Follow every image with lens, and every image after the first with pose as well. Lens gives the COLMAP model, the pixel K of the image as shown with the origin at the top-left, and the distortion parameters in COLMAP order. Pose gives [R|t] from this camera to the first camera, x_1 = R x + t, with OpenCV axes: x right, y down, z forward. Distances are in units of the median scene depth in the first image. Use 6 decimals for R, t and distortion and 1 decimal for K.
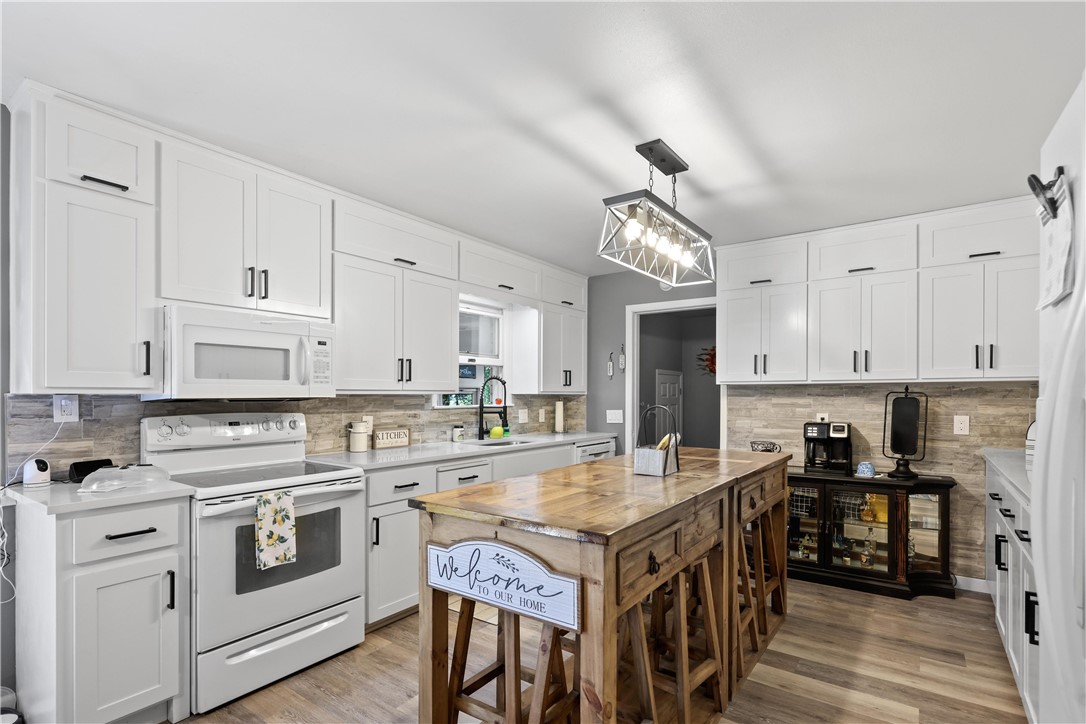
lens RADIAL K [[530.2, 0, 552.4], [0, 530.2, 394.5], [0, 0, 1]] dist [0.005806, -0.002115]
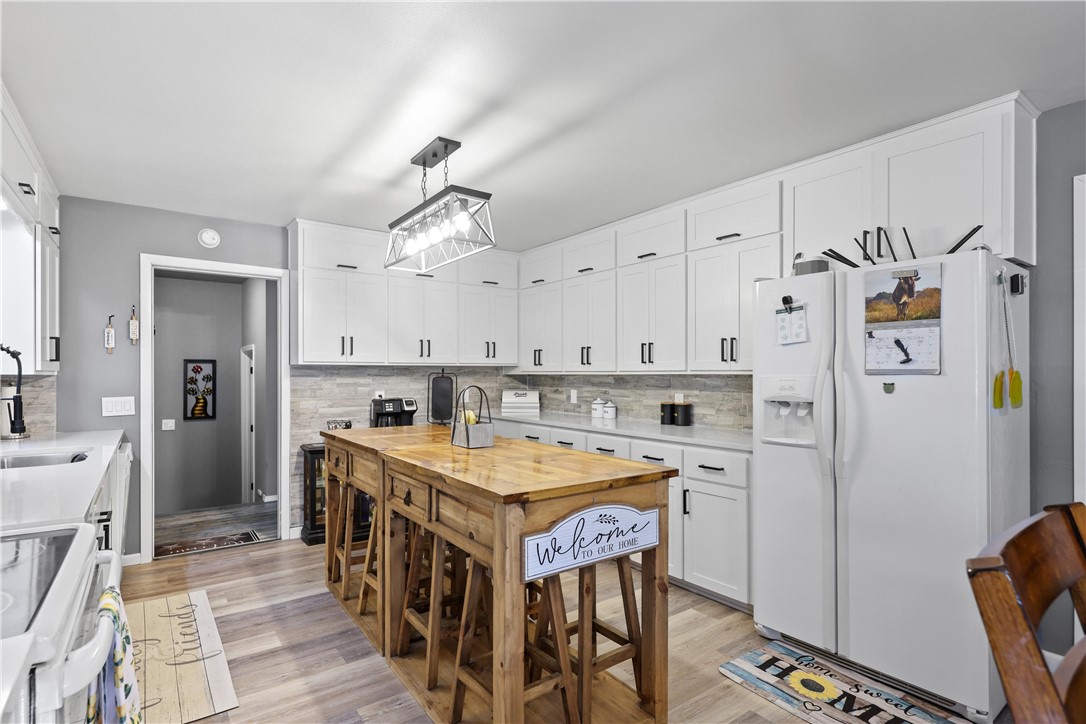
lens RADIAL K [[543.3, 0, 547.4], [0, 543.3, 366.7], [0, 0, 1]] dist [0.002668, 0.000735]
pose [[0.314594, 0.012041, 0.949150, -0.647812], [0.000238, 0.999919, -0.012764, -0.002990], [-0.949226, 0.004241, 0.314566, 0.378972]]
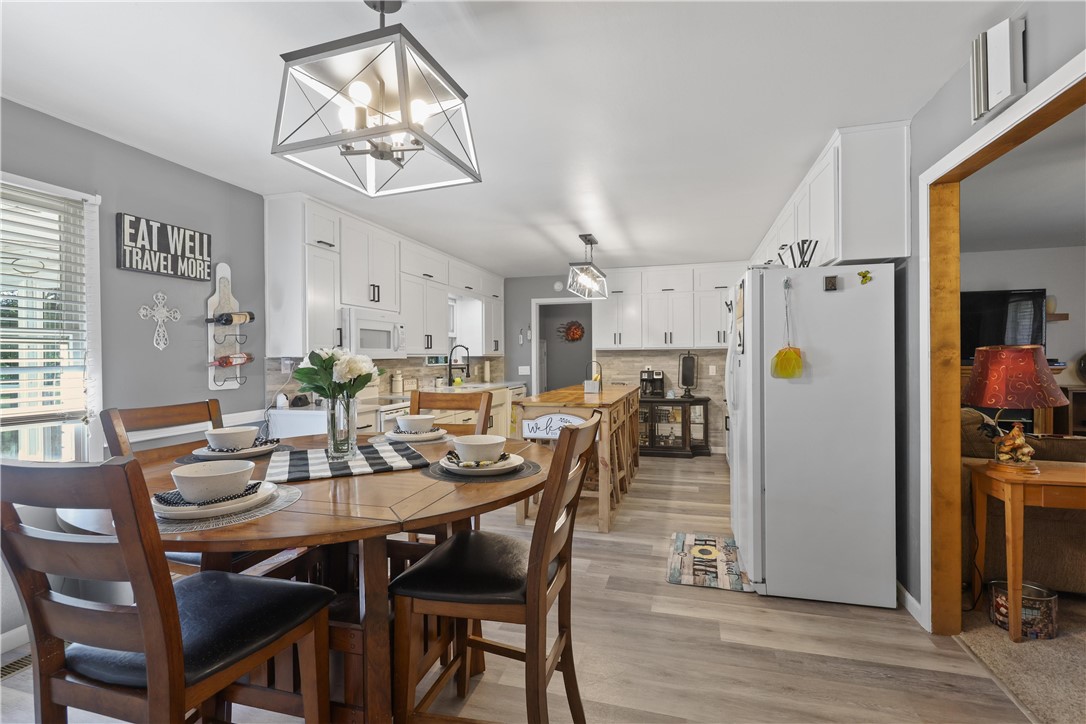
lens RADIAL K [[501.0, 0, 547.6], [0, 501.0, 351.9], [0, 0, 1]] dist [0.000654, 0.000385]
pose [[0.943752, -0.003216, 0.330639, -0.494177], [0.006538, 0.999939, -0.008938, 0.001281], [-0.330590, 0.010597, 0.943715, -0.646918]]
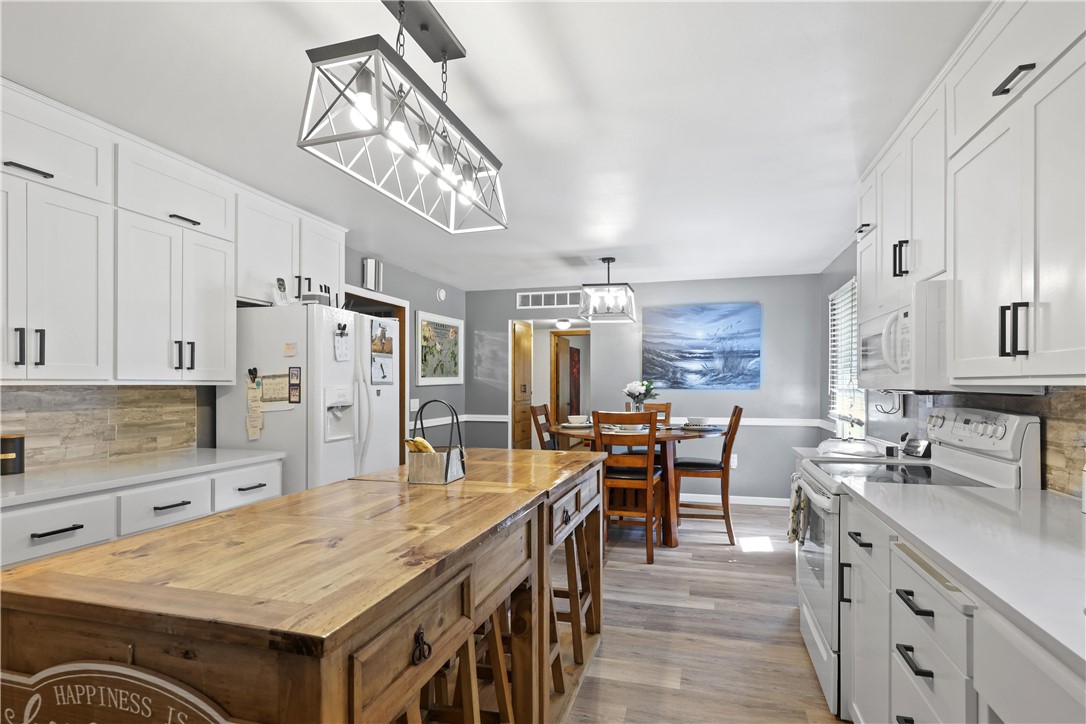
lens RADIAL K [[543.3, 0, 546.5], [0, 543.3, 380.8], [0, 0, 1]] dist [0.002668, 0.000735]
pose [[-0.948258, -0.000962, -0.317498, 0.242021], [0.001371, 0.999974, -0.007127, -0.001096], [0.317497, -0.007193, -0.948232, 1.465645]]
